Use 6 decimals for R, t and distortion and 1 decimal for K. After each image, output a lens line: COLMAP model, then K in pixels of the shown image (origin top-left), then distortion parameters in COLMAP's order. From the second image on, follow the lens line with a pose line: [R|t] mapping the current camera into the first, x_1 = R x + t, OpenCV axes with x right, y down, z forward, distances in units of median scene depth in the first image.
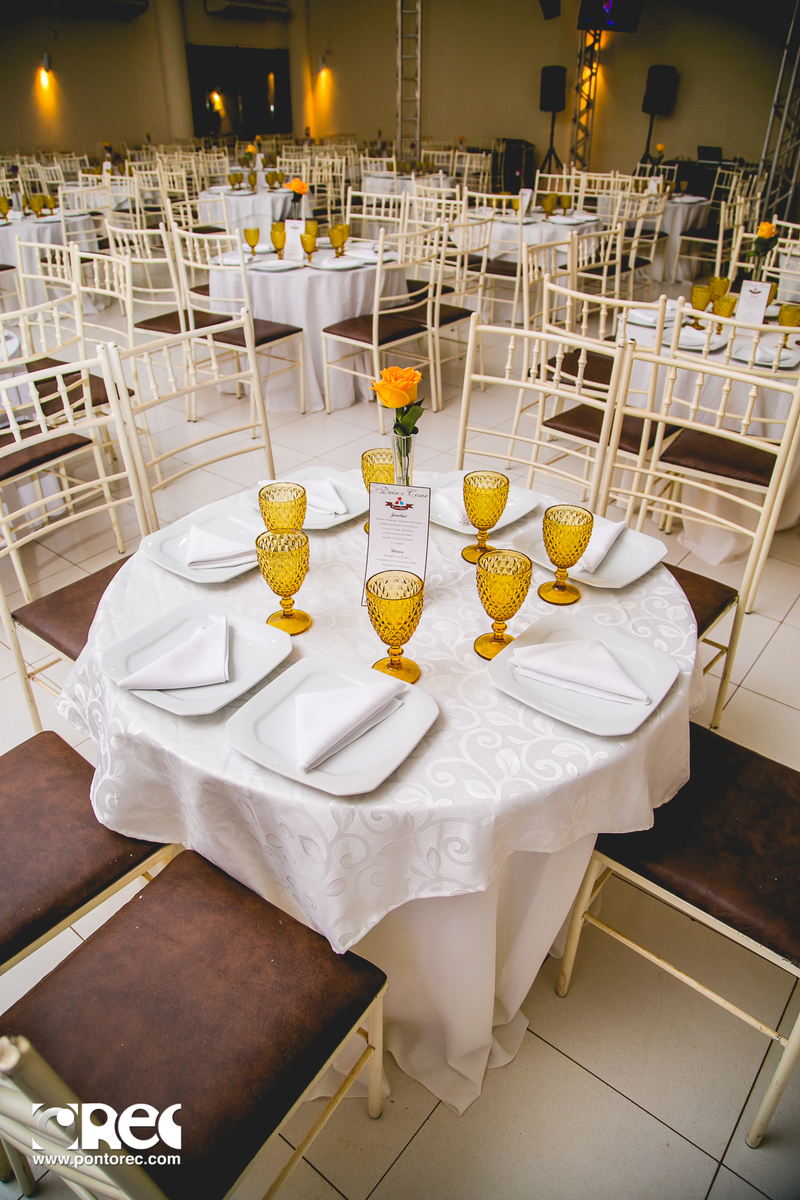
lens RADIAL K [[845.1, 0, 394.0], [0, 845.1, 600.6], [0, 0, 1]] dist [-0.024391, 0.009776]
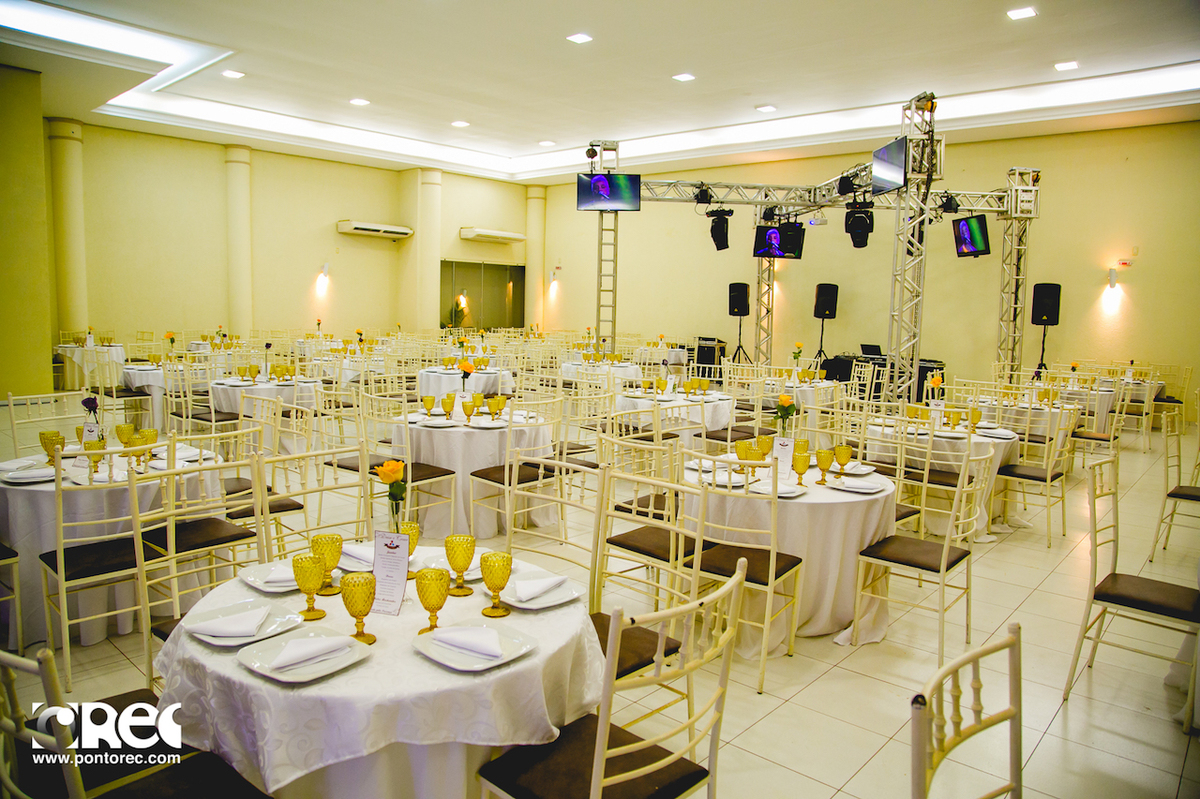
lens RADIAL K [[845.1, 0, 603.2], [0, 845.1, 402.5], [0, 0, 1]] dist [-0.024391, 0.009776]
pose [[0.999572, 0.022900, -0.018230, 0.184193], [-0.028356, 0.912059, -0.409077, 0.120527], [0.007259, 0.409418, 0.912318, -0.238128]]
